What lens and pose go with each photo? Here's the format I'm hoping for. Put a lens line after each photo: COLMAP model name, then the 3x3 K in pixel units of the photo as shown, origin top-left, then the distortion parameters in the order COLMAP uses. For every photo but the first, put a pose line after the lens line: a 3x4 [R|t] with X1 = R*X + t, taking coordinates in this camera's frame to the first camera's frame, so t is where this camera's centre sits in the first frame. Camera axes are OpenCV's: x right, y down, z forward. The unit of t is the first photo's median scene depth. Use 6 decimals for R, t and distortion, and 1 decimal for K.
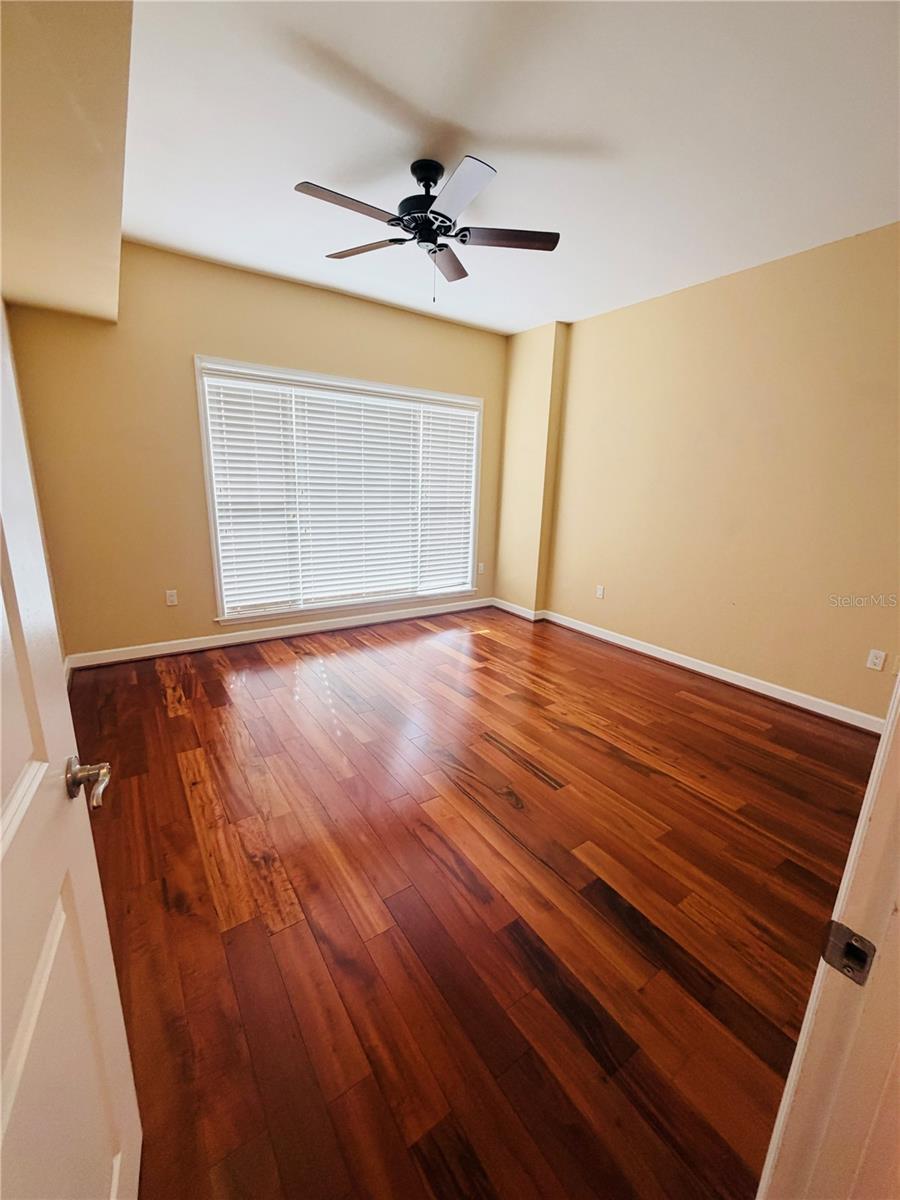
lens RADIAL K [[480.5, 0, 440.0], [0, 480.5, 597.9], [0, 0, 1]] dist [0.010564, -0.001106]
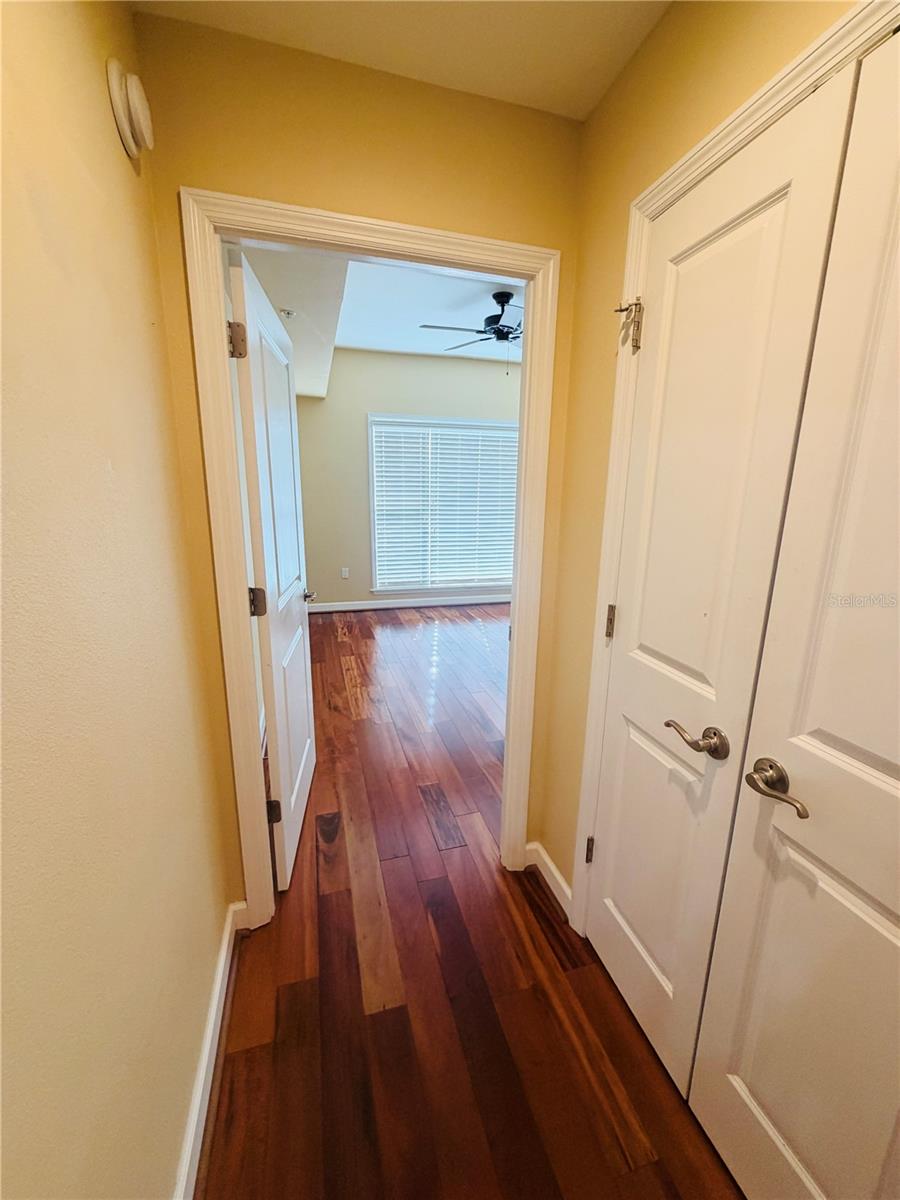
lens RADIAL K [[480.5, 0, 446.7], [0, 480.5, 601.9], [0, 0, 1]] dist [0.010564, -0.001106]
pose [[0.950442, 0.053873, -0.306200, 0.253742], [-0.058280, 0.998286, -0.005261, 0.095648], [0.305392, 0.022846, 0.951953, -0.400360]]
